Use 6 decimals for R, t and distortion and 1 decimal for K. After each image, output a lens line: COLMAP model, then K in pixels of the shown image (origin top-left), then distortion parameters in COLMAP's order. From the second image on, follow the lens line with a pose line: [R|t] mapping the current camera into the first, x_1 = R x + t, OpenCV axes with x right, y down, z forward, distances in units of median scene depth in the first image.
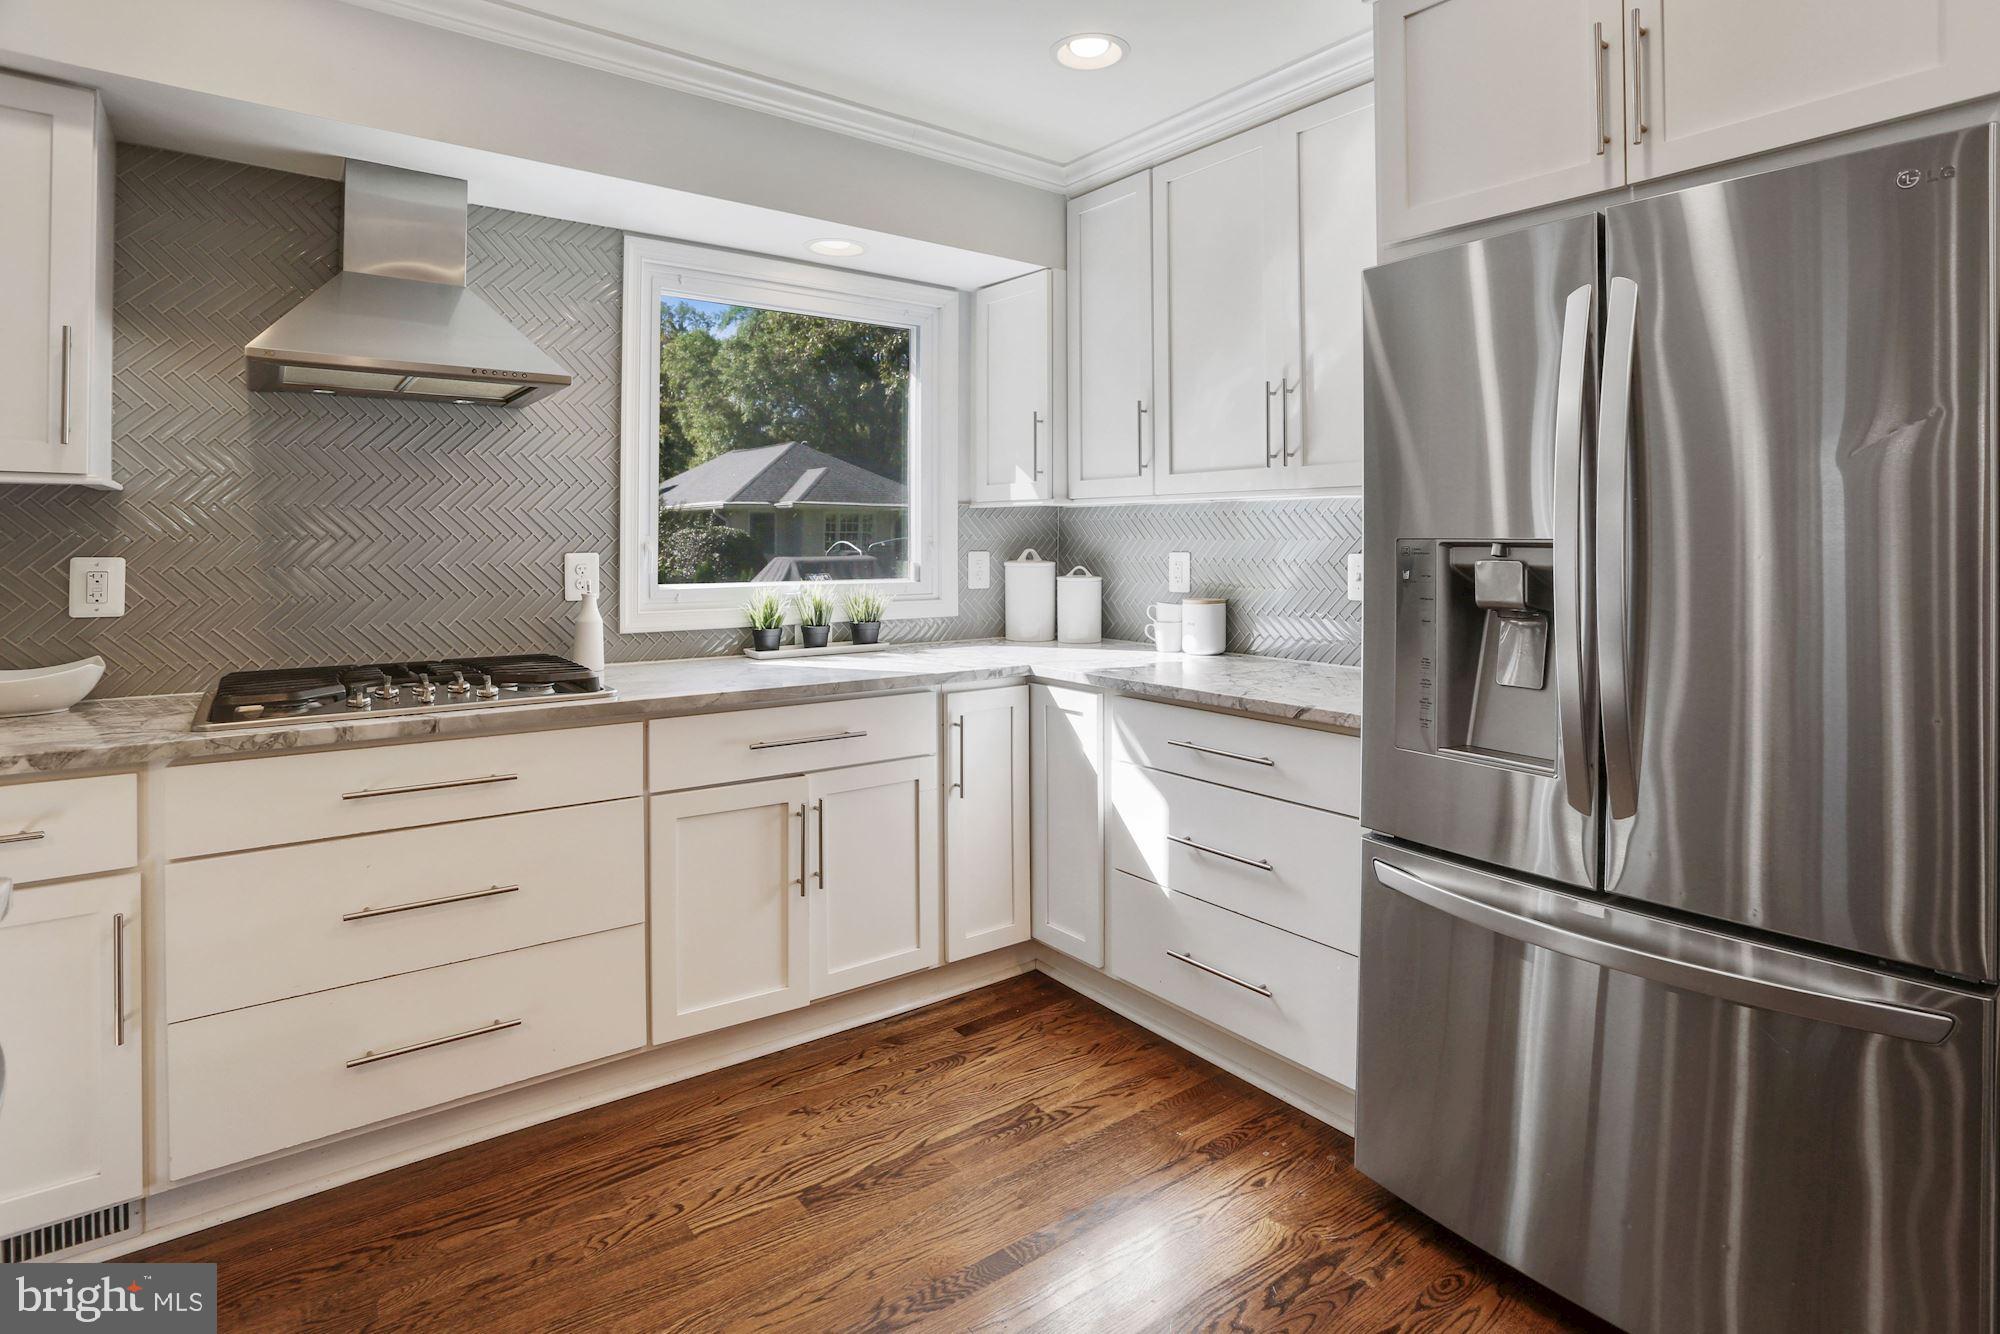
lens RADIAL K [[1023.9, 0, 1005.5], [0, 1023.9, 516.8], [0, 0, 1]] dist [-0.038531, 0.000360]
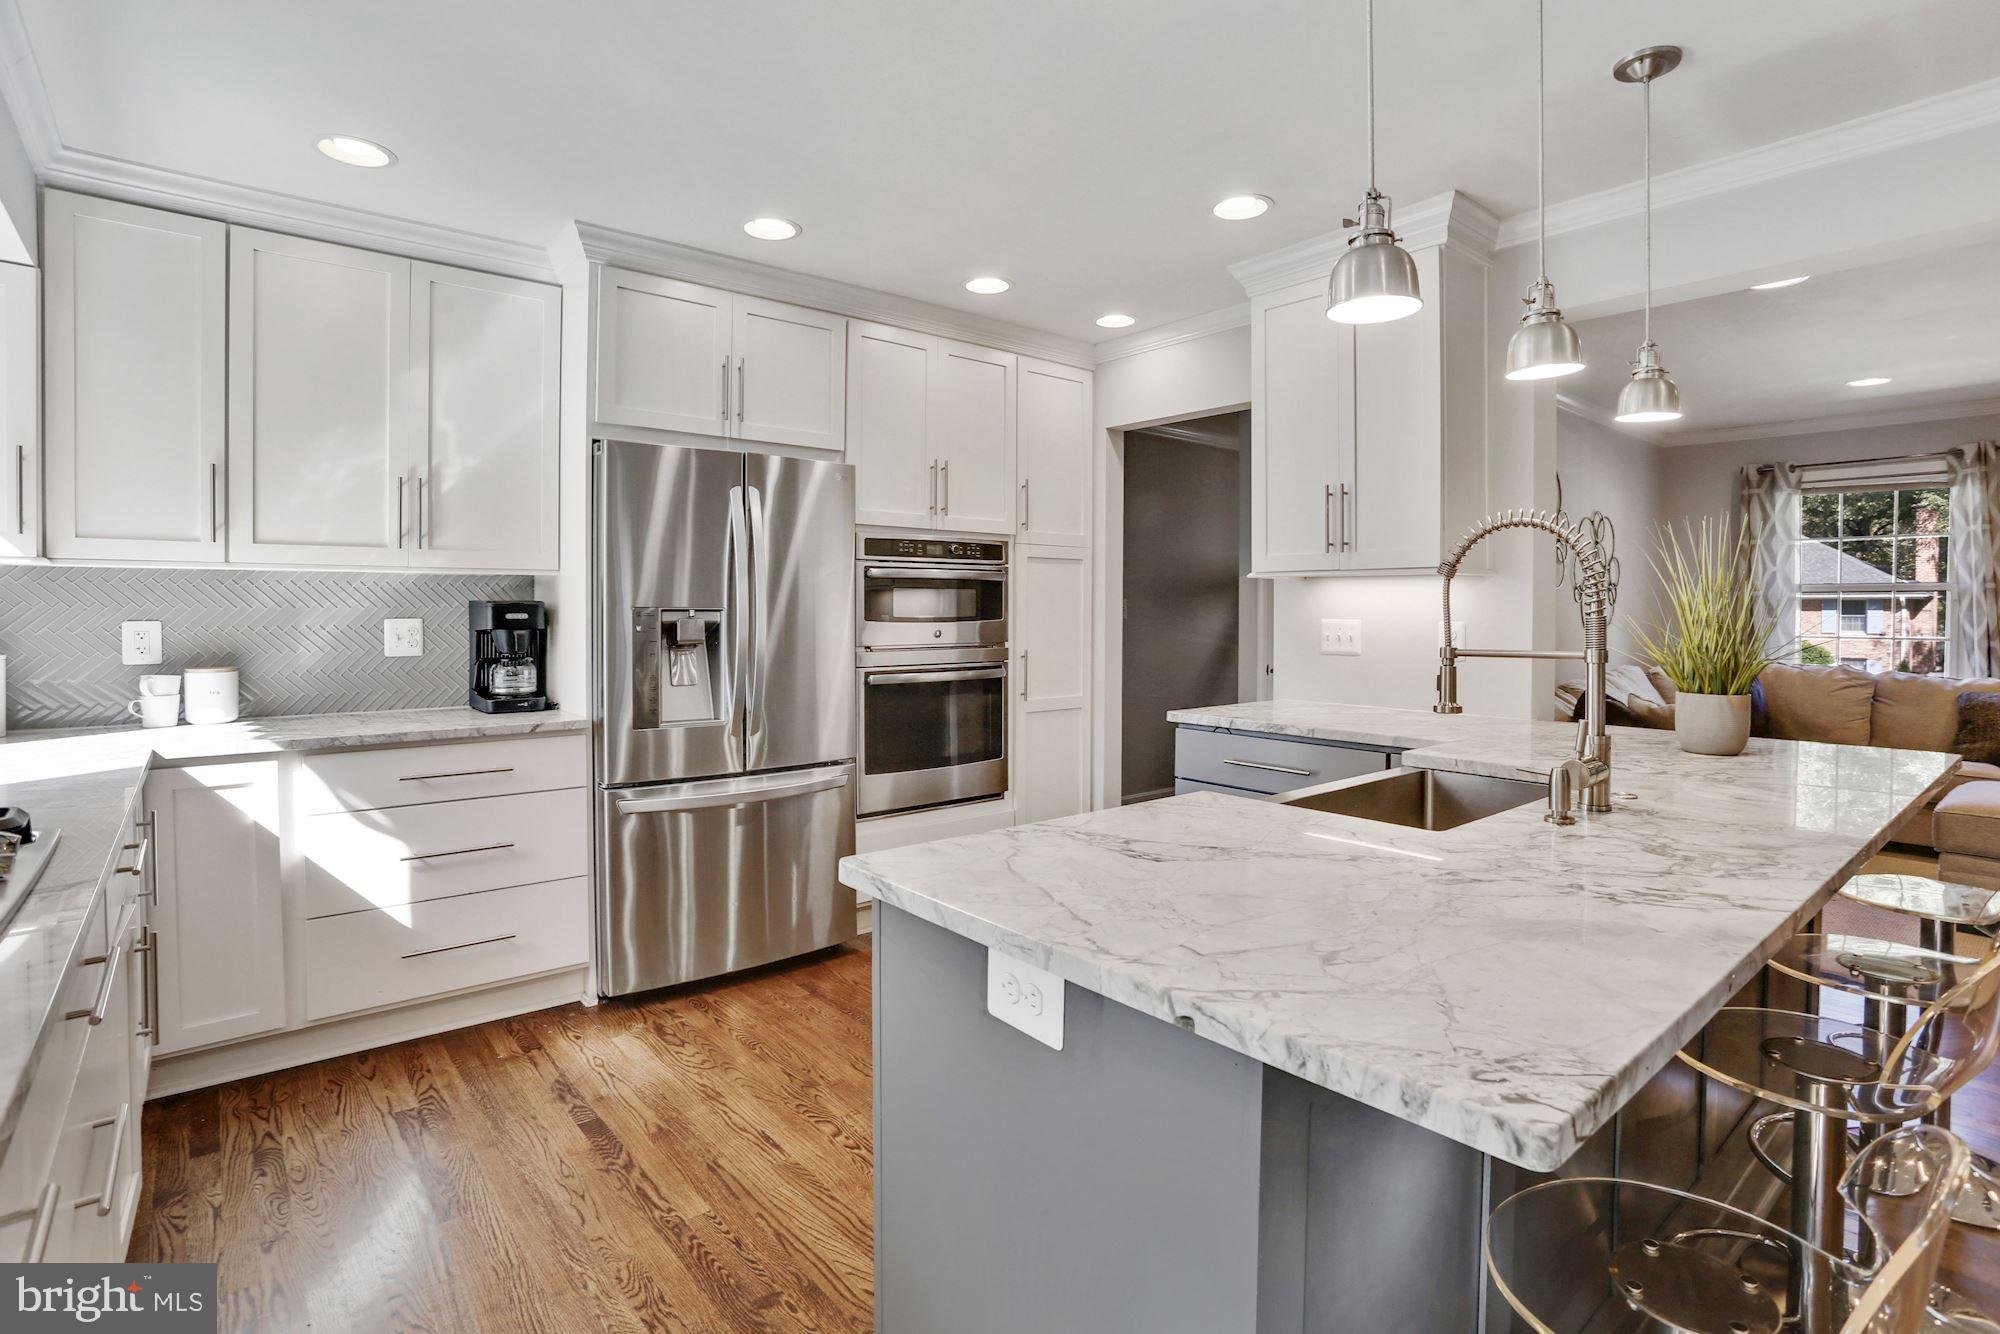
lens RADIAL K [[972.7, 0, 999.5], [0, 972.7, 614.8], [0, 0, 1]] dist [0.000582, 0.000156]
pose [[-0.040041, -0.004915, 0.999186, -0.851793], [-0.020965, 0.999772, 0.004078, 0.010077], [-0.998978, -0.020785, -0.040135, 0.308770]]
